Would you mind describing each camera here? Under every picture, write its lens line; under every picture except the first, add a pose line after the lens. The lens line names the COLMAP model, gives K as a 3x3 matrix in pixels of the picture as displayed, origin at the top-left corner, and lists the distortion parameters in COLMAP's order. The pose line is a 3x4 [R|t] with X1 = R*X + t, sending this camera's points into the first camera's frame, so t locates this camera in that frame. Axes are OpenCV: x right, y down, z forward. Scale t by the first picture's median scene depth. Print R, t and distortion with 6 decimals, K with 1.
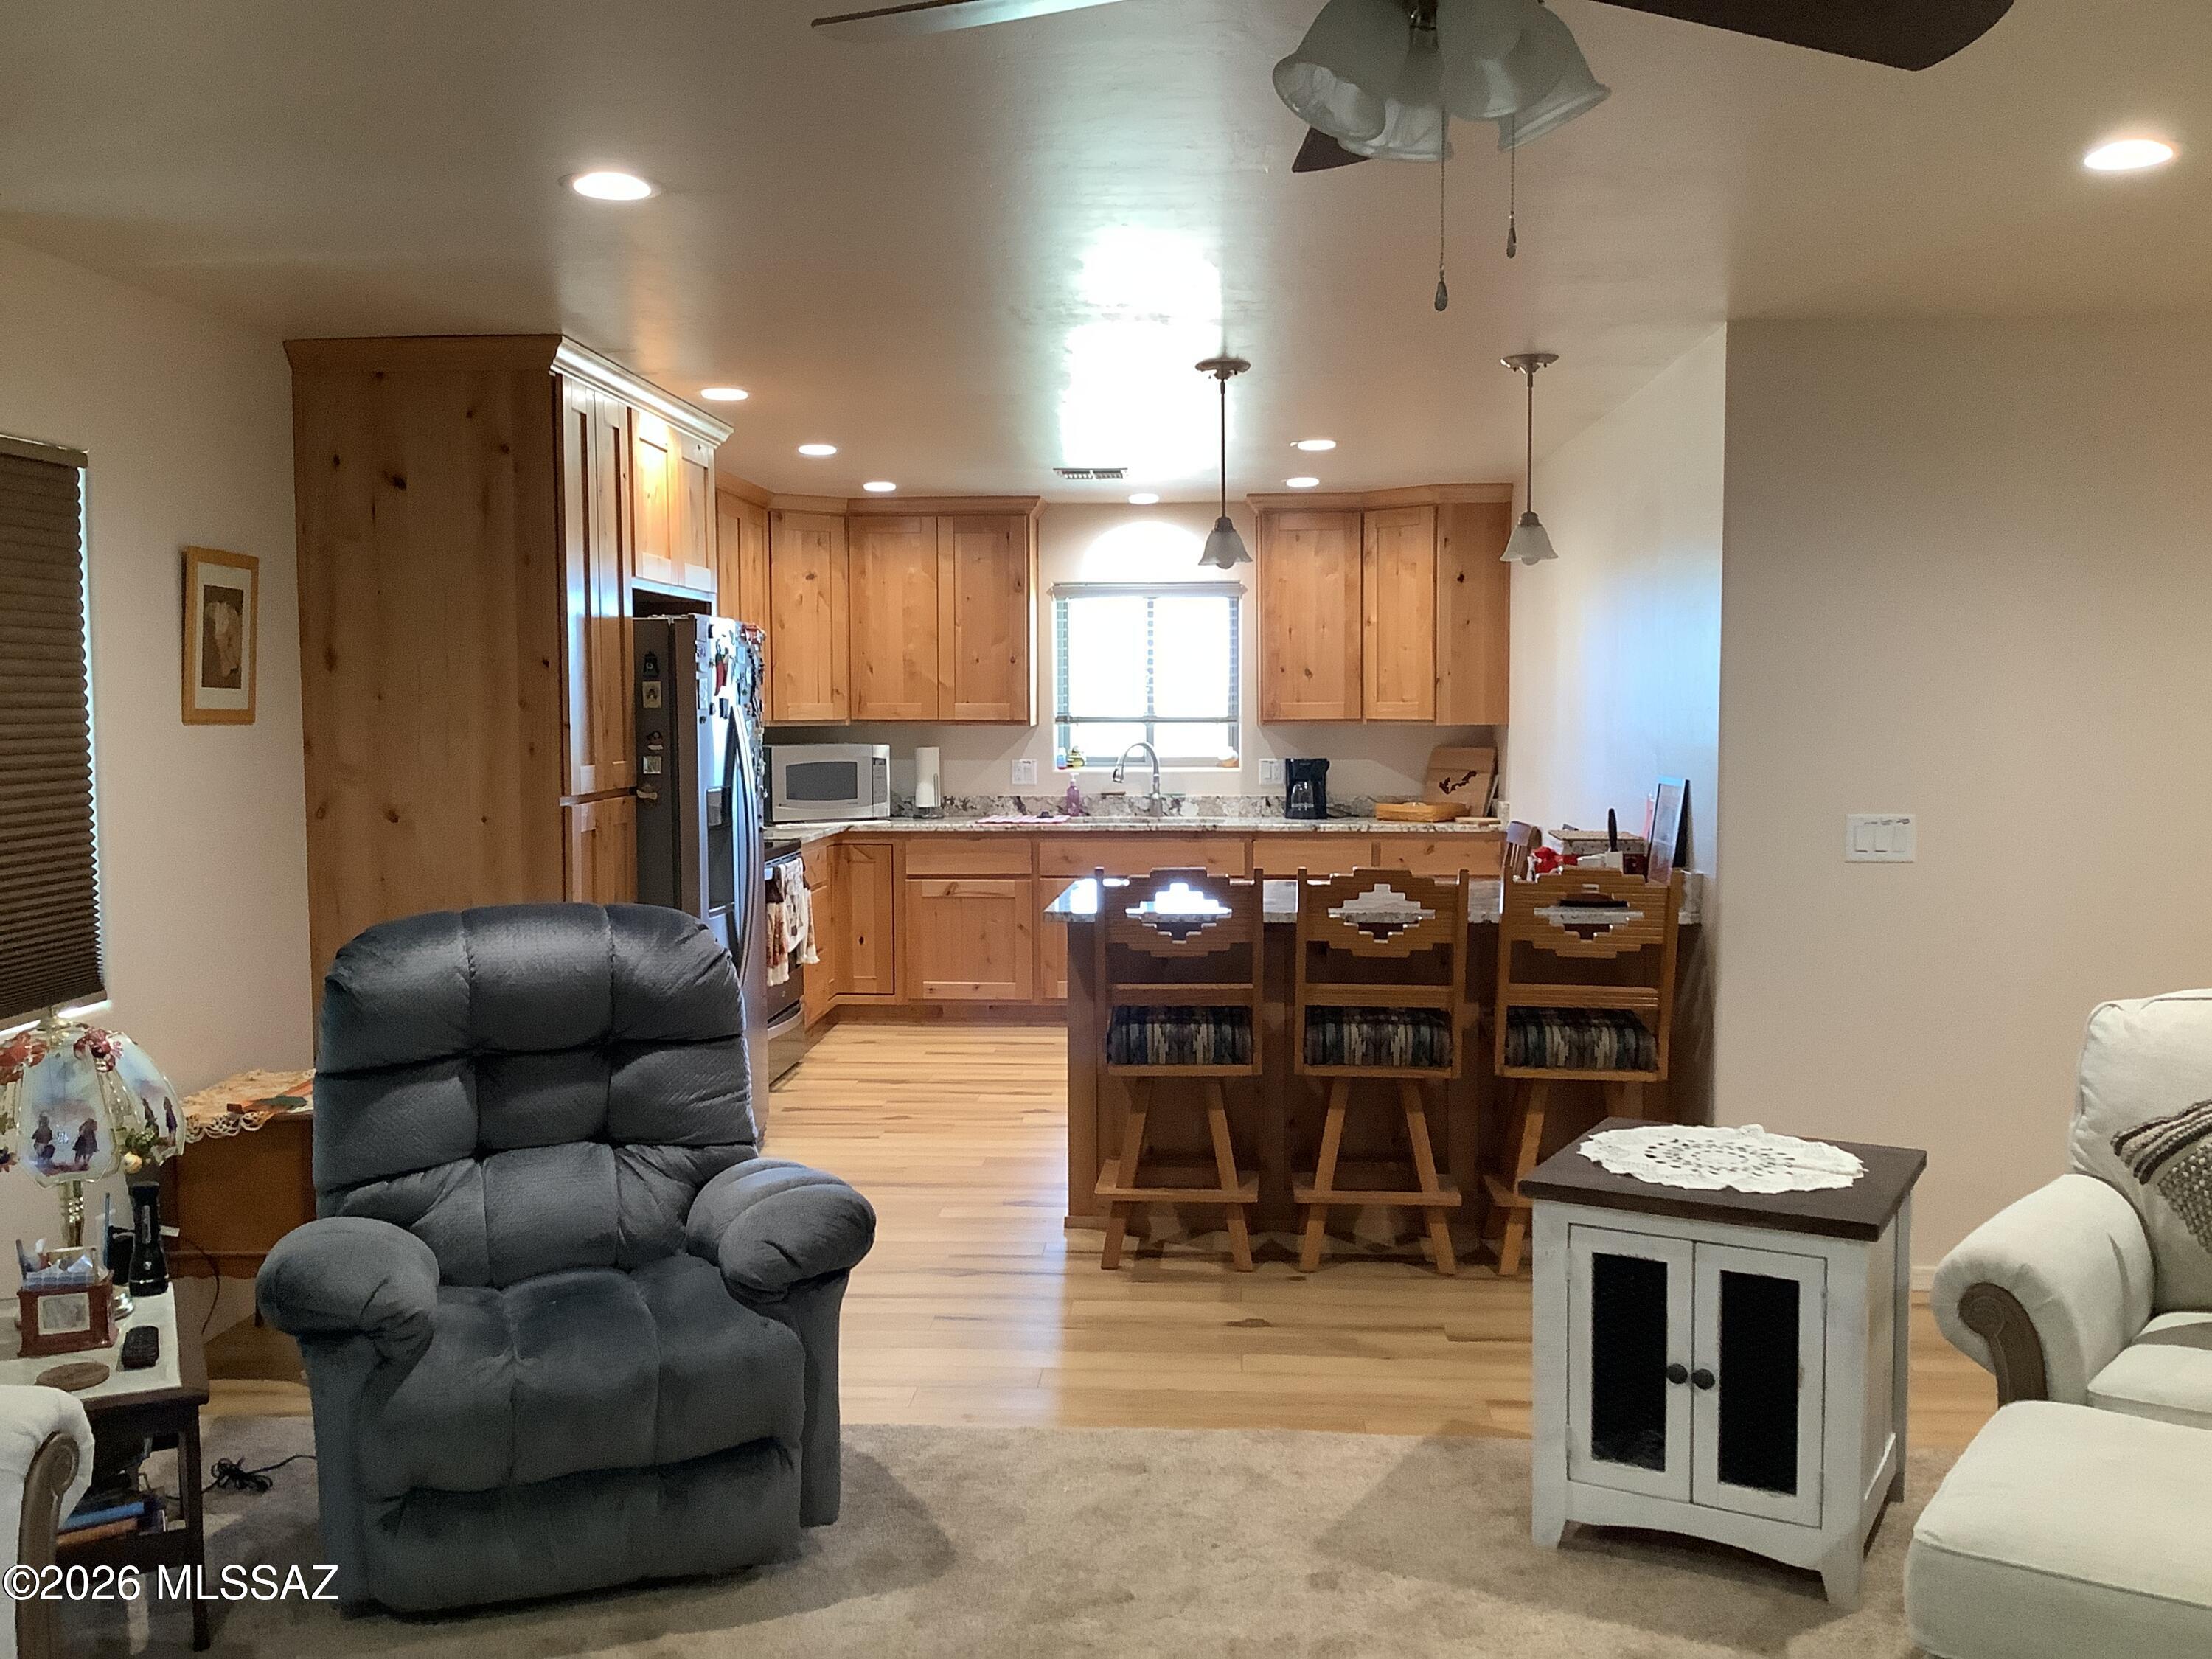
lens RADIAL K [[2002.5, 0, 1100.2], [0, 2002.5, 822.8], [0, 0, 1]] dist [0.140674, -0.257784]
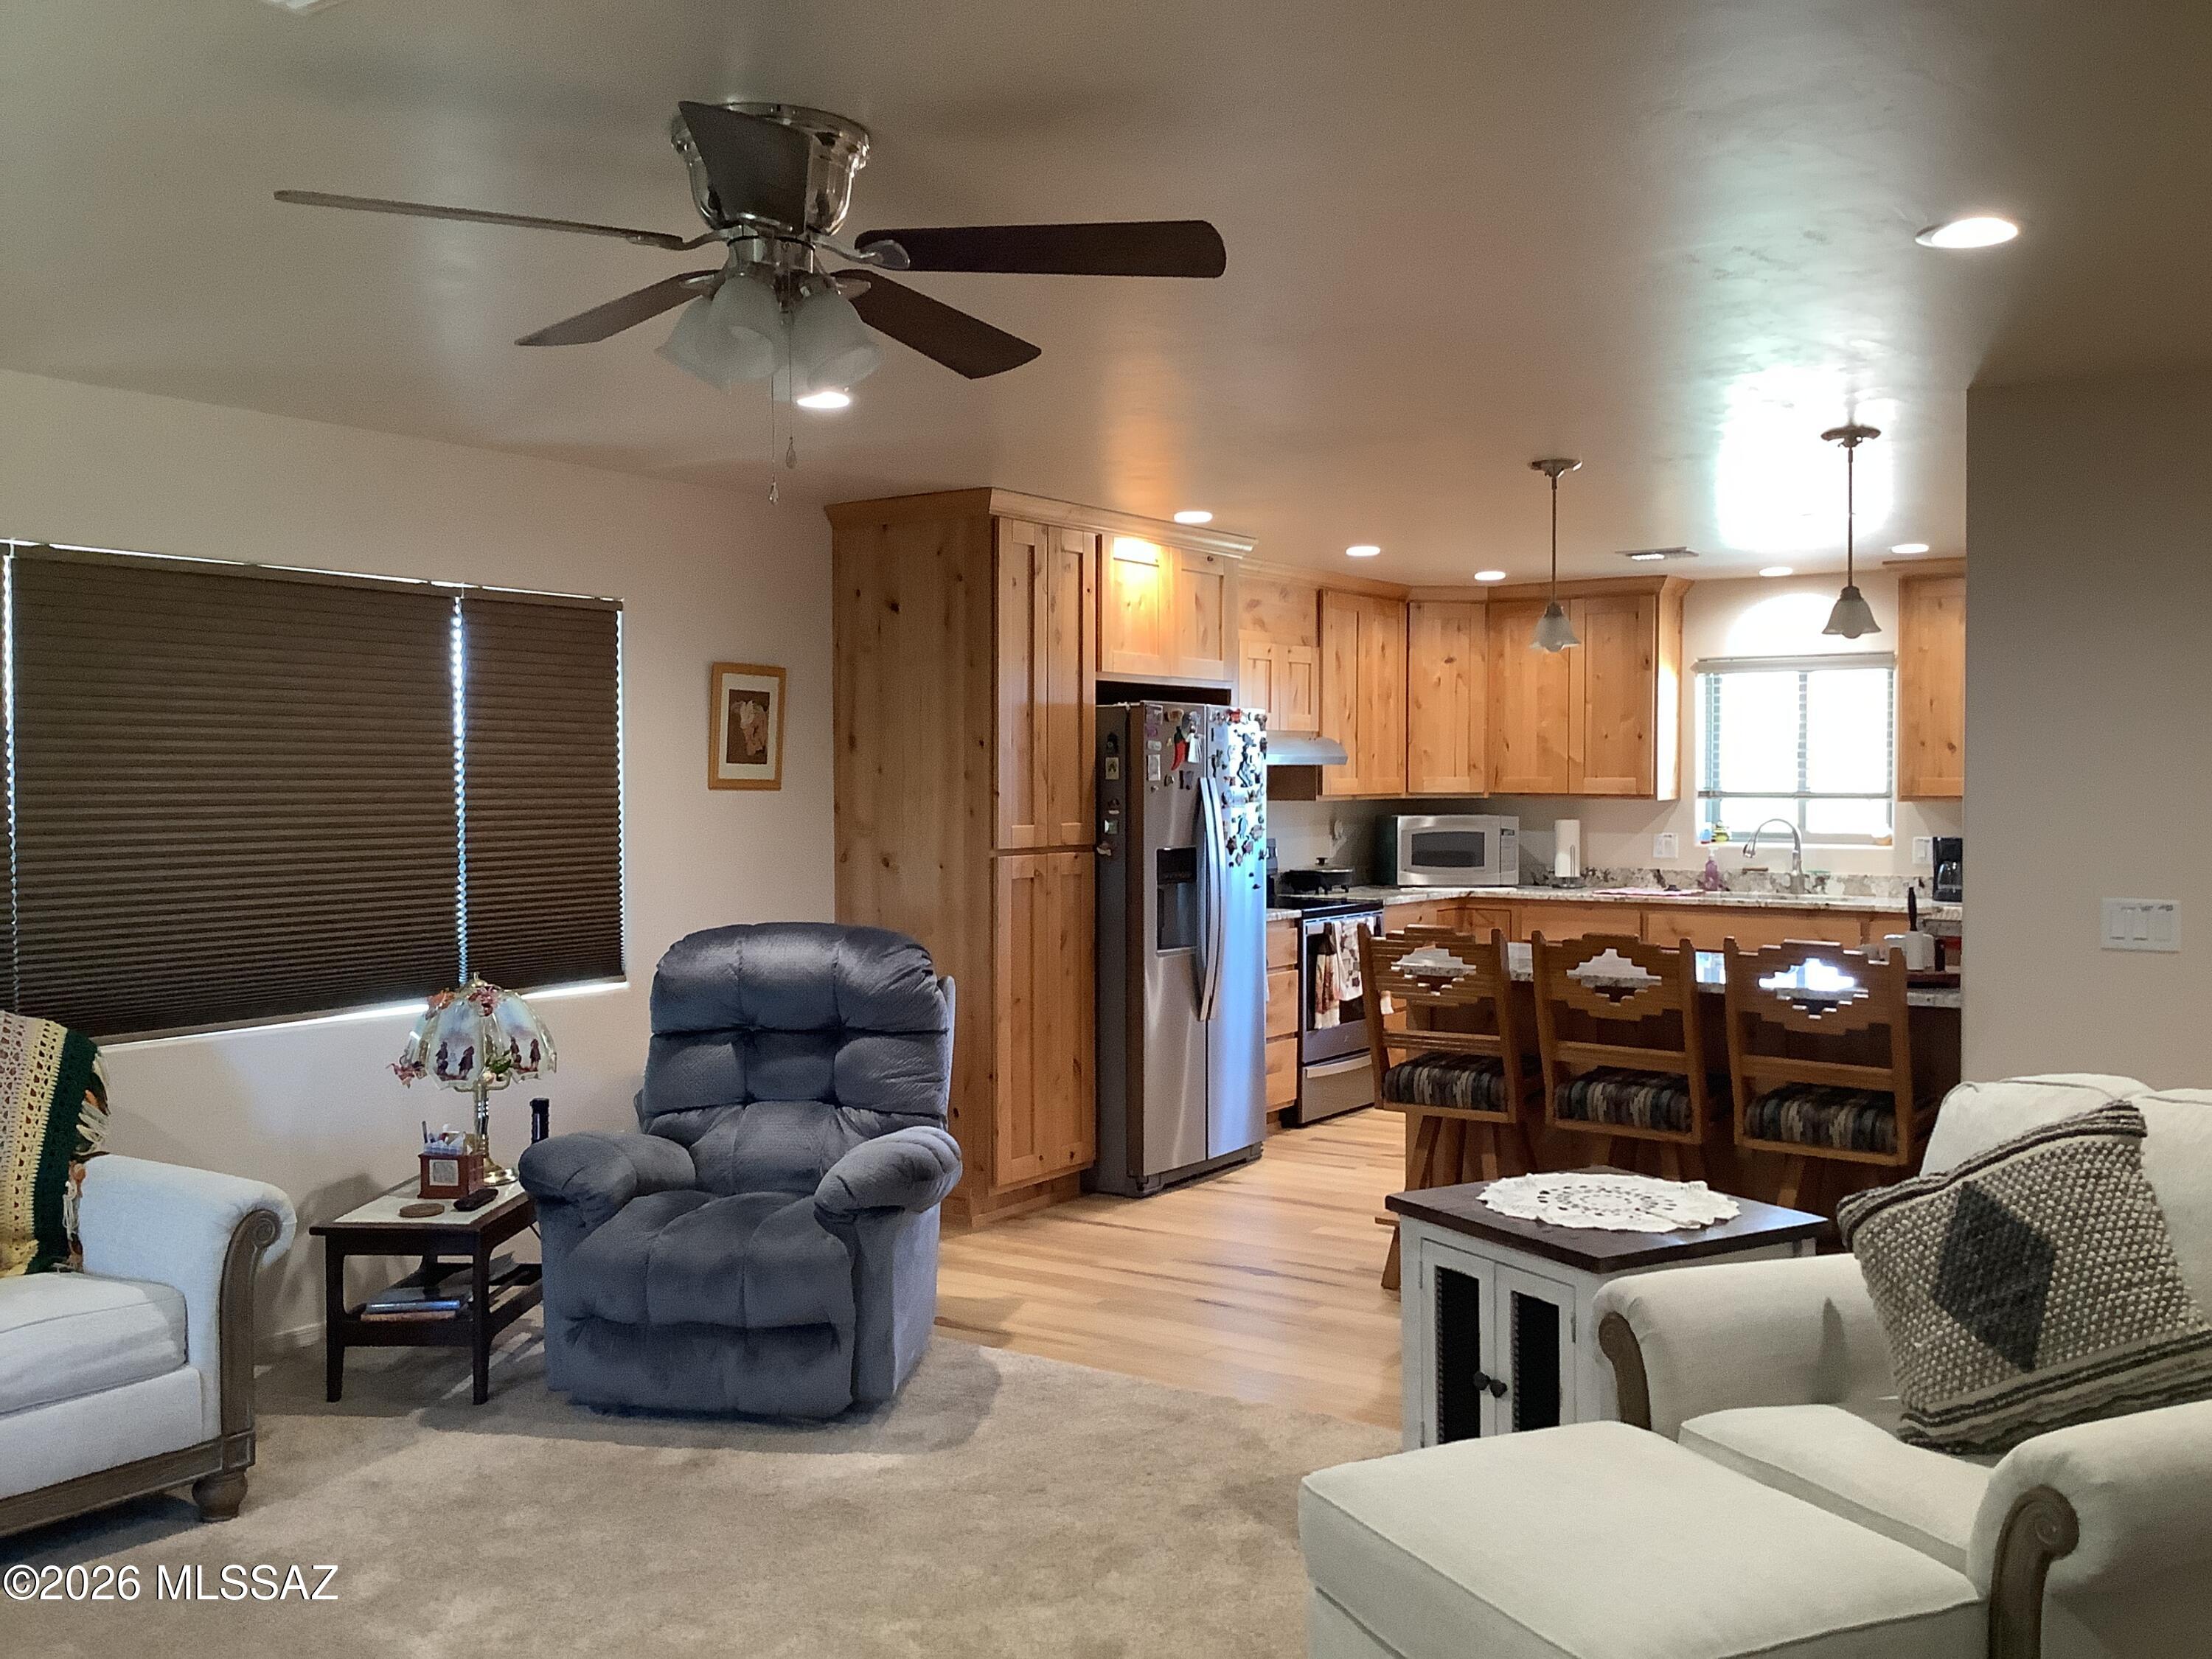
lens RADIAL K [[2002.5, 0, 1100.2], [0, 2002.5, 822.8], [0, 0, 1]] dist [0.140674, -0.257784]
pose [[0.863401, 0.015638, -0.504277, 0.396749], [-0.034612, 0.999001, -0.028281, 0.003286], [0.503330, 0.041872, 0.863079, -0.042812]]
